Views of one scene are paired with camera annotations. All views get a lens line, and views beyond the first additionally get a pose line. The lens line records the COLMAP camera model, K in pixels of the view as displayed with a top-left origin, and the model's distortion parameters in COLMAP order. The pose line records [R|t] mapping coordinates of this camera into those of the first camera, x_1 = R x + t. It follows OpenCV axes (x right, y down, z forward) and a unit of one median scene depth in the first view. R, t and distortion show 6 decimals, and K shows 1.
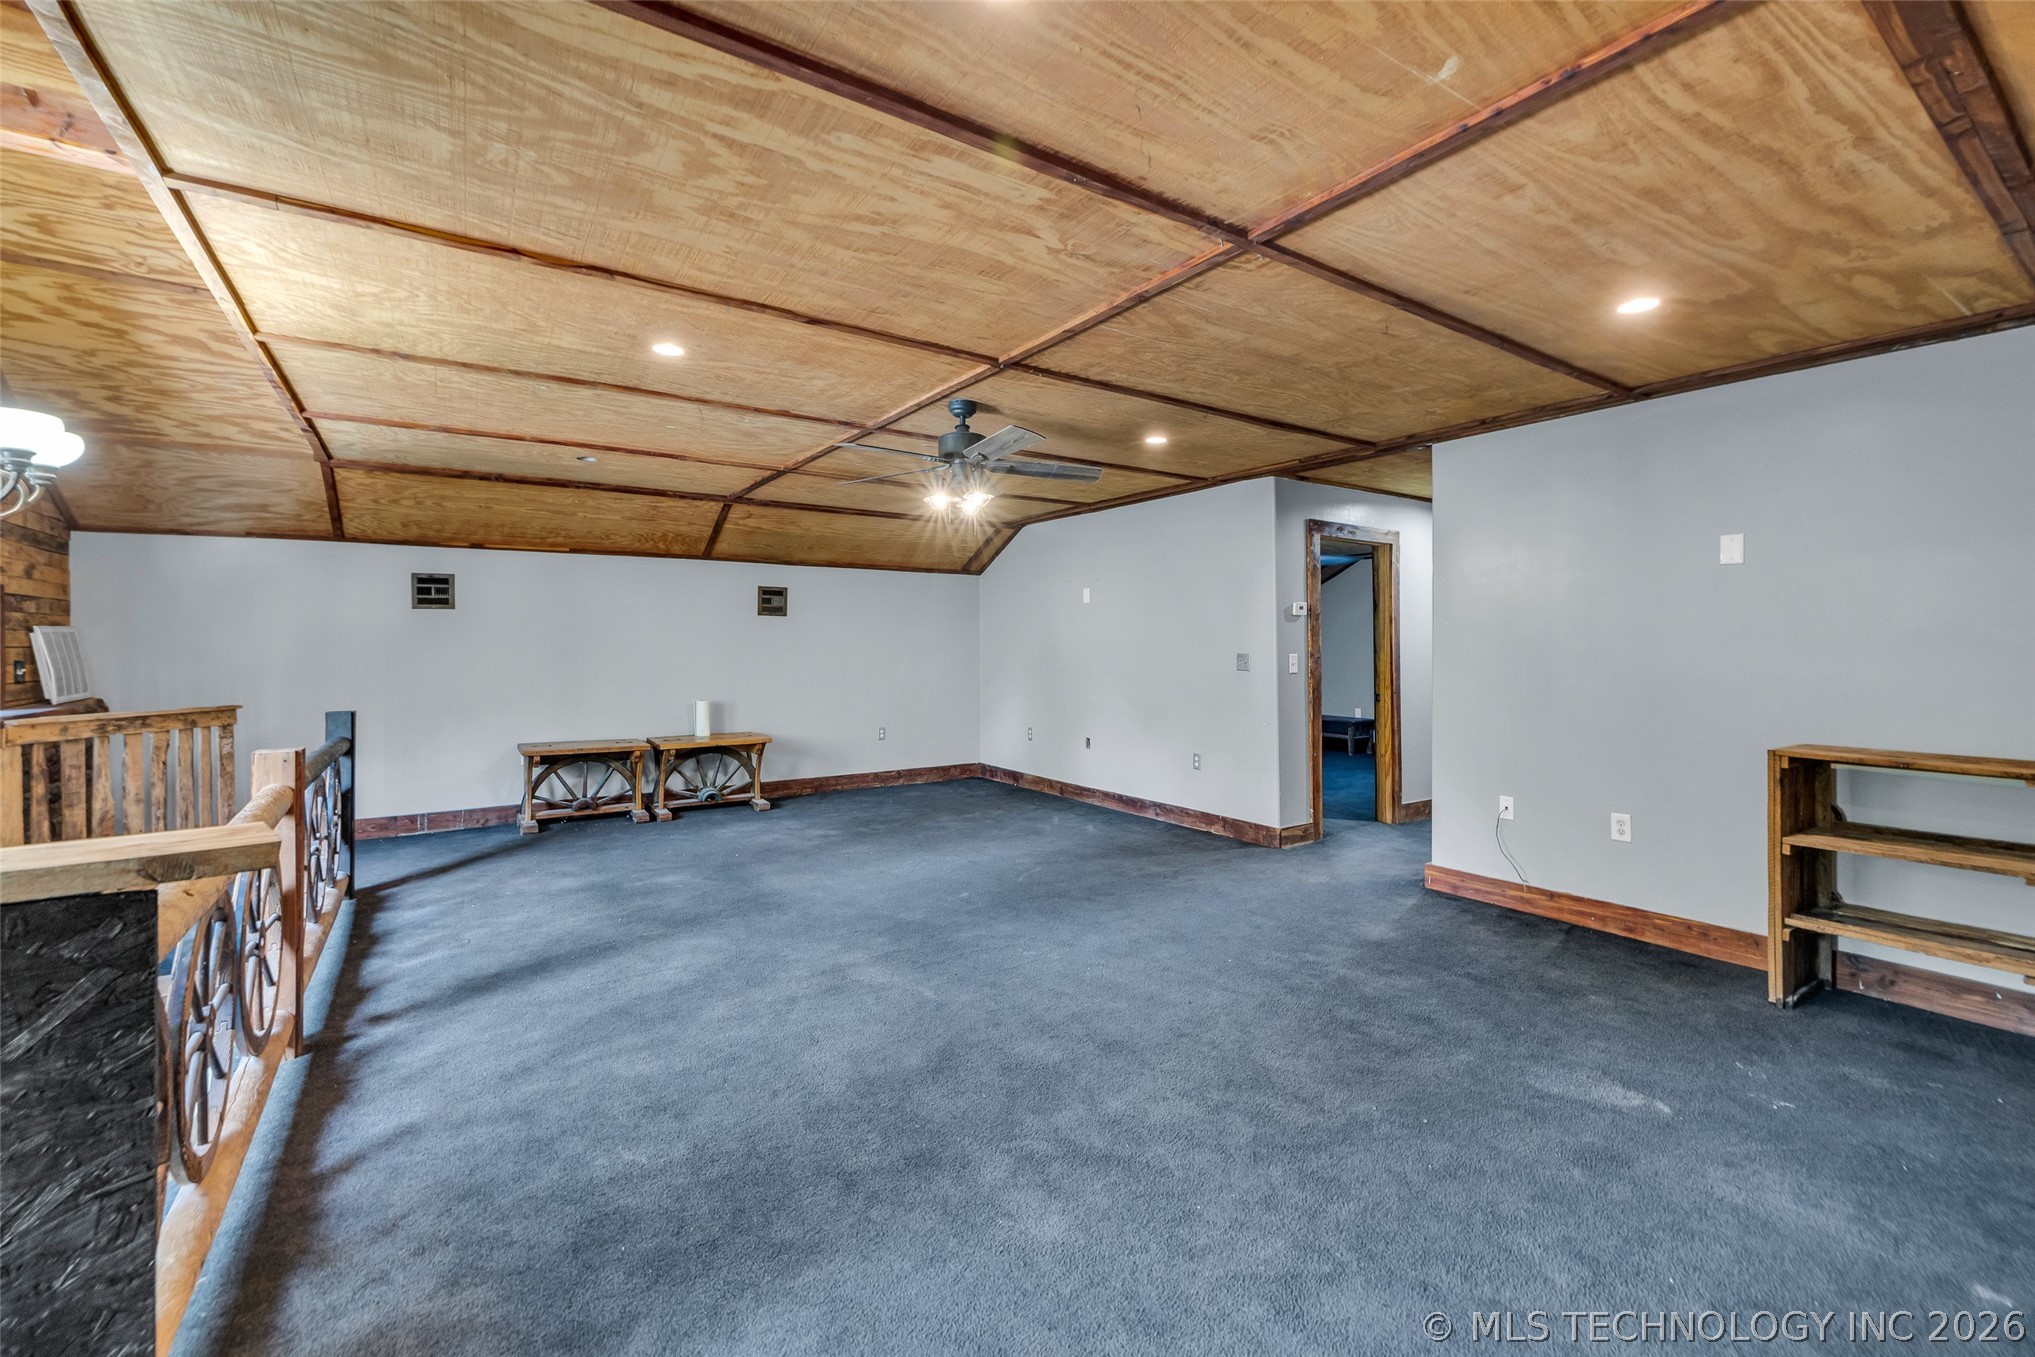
lens RADIAL K [[856.9, 0, 1017.7], [0, 856.9, 650.3], [0, 0, 1]] dist [-0.001244, -0.000104]
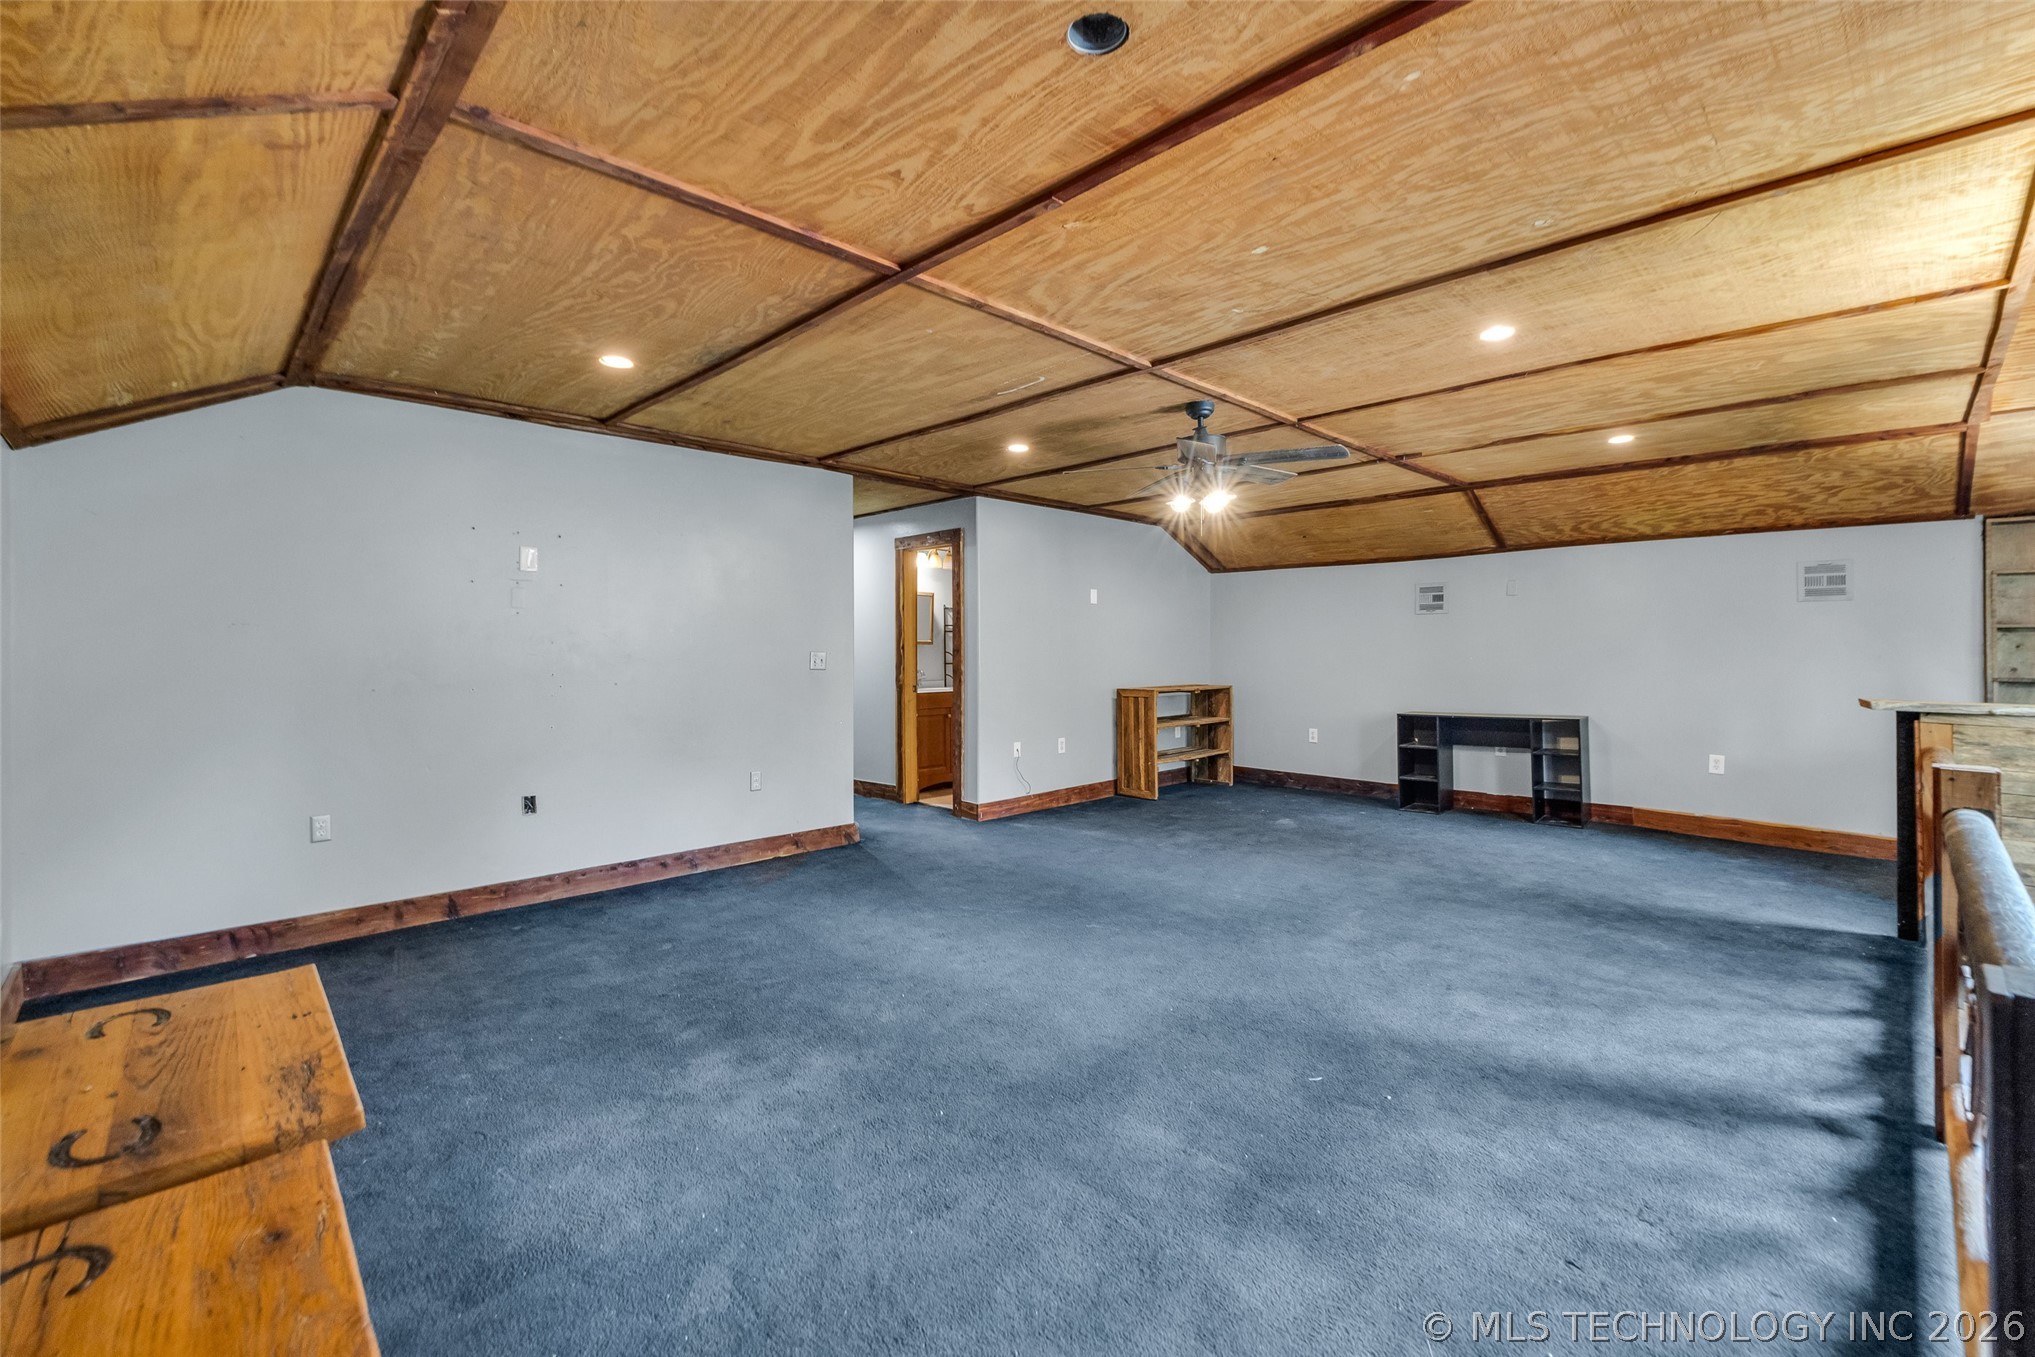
lens RADIAL K [[856.9, 0, 1017.7], [0, 856.9, 650.3], [0, 0, 1]] dist [-0.001244, -0.000104]
pose [[-0.173724, -0.005438, 0.984779, -1.149373], [0.005111, 0.999966, 0.006423, -0.004611], [-0.984781, 0.006149, -0.173690, 1.548407]]
